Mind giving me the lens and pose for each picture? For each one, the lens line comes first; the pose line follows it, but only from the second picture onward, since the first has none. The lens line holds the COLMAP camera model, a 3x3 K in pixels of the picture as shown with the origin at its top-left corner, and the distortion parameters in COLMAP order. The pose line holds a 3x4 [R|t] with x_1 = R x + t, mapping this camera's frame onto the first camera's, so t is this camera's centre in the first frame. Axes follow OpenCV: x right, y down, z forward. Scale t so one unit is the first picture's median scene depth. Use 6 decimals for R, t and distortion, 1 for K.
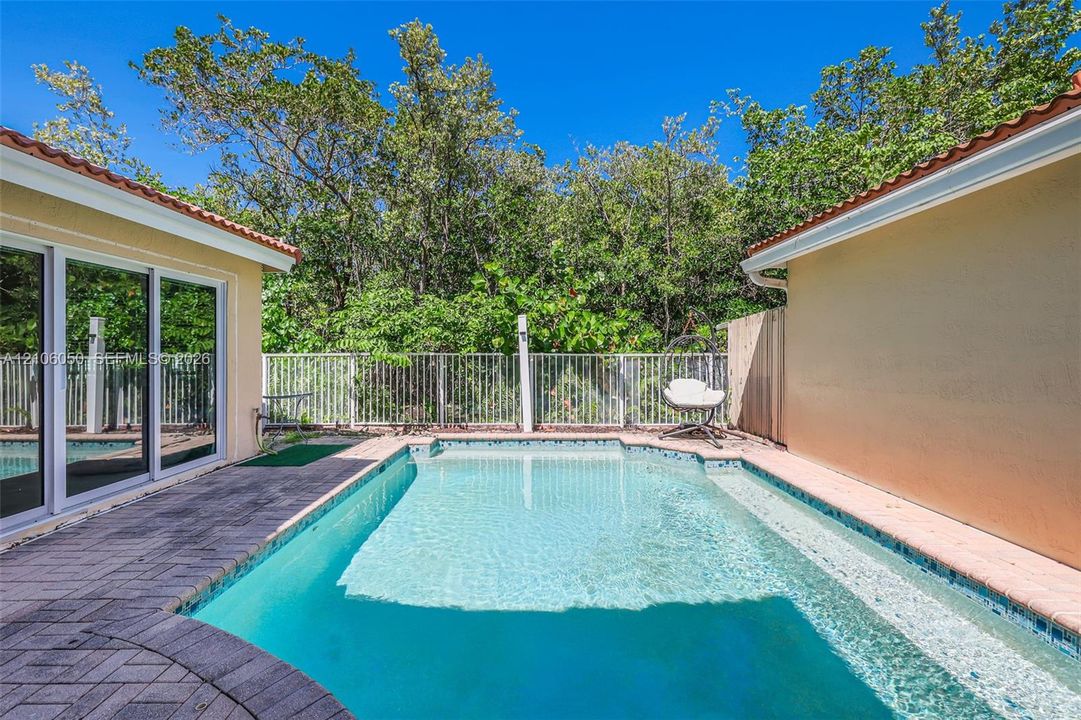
lens RADIAL K [[454.5, 0, 531.2], [0, 454.5, 351.9], [0, 0, 1]] dist [0.002258, -0.000453]
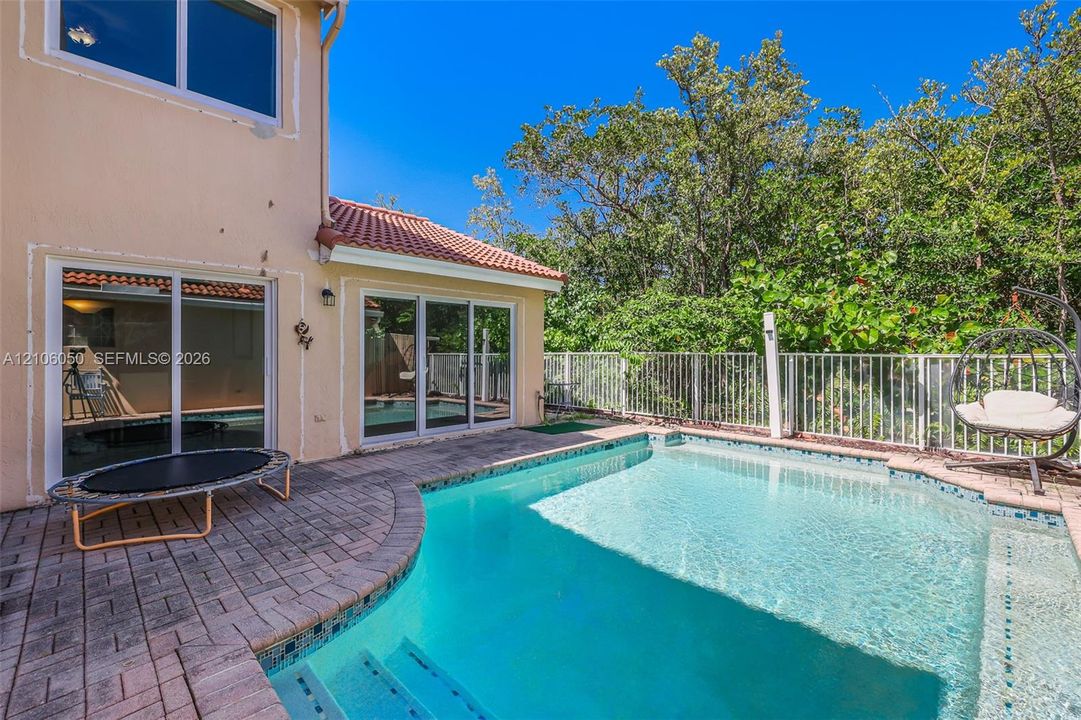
lens RADIAL K [[454.5, 0, 532.5], [0, 454.5, 350.6], [0, 0, 1]] dist [0.002258, -0.000453]
pose [[0.712390, 0.001432, -0.701783, 0.290593], [-0.001091, 0.999999, 0.000933, -0.002114], [0.701783, 0.000101, 0.712390, -0.013513]]
